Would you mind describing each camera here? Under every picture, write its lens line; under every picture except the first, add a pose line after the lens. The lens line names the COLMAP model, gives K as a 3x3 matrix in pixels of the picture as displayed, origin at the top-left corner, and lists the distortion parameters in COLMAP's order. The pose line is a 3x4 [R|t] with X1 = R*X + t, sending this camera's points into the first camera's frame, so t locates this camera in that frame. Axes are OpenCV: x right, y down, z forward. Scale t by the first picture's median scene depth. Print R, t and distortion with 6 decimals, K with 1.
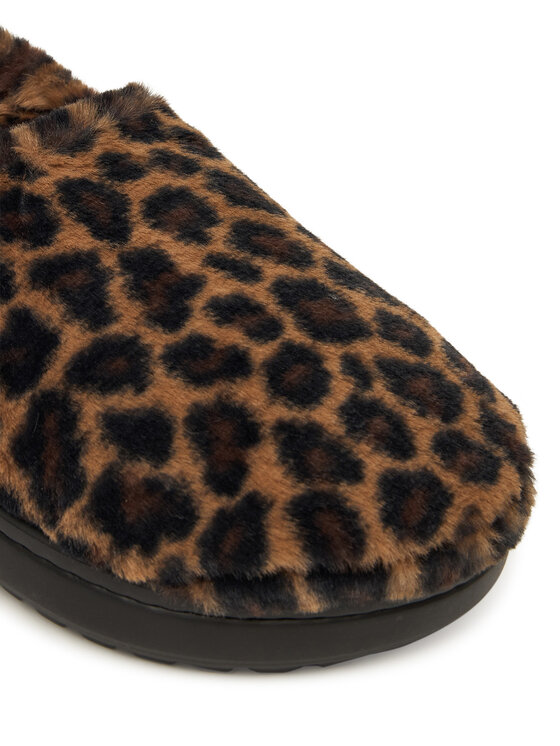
lens RADIAL K [[1887.7, 0, 280.0], [0, 1887.7, 373.0], [0, 0, 1]] dist [-0.617621, -0.143888]
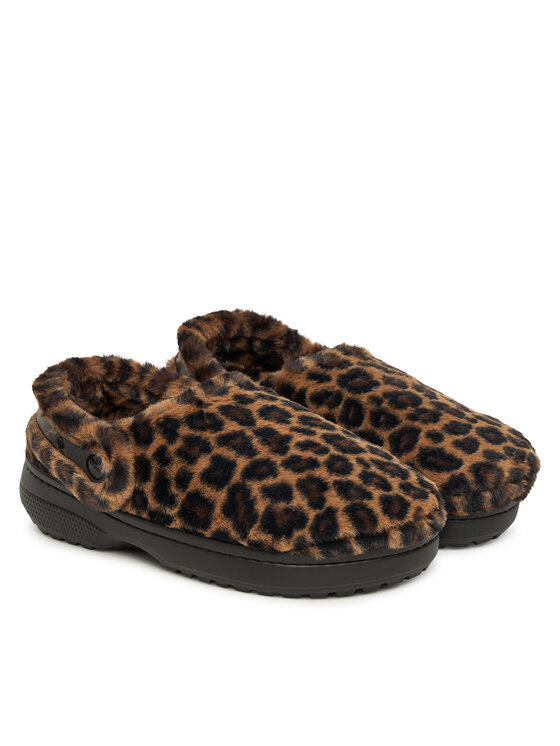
lens RADIAL K [[2644.0, 0, 280.0], [0, 2644.0, 373.0], [0, 0, 1]] dist [-6.511306, 0.005665]
pose [[0.988565, -0.132582, 0.071847, -0.283031], [0.147118, 0.952554, -0.266452, 0.751083], [-0.033112, 0.273975, 0.961167, -2.163851]]
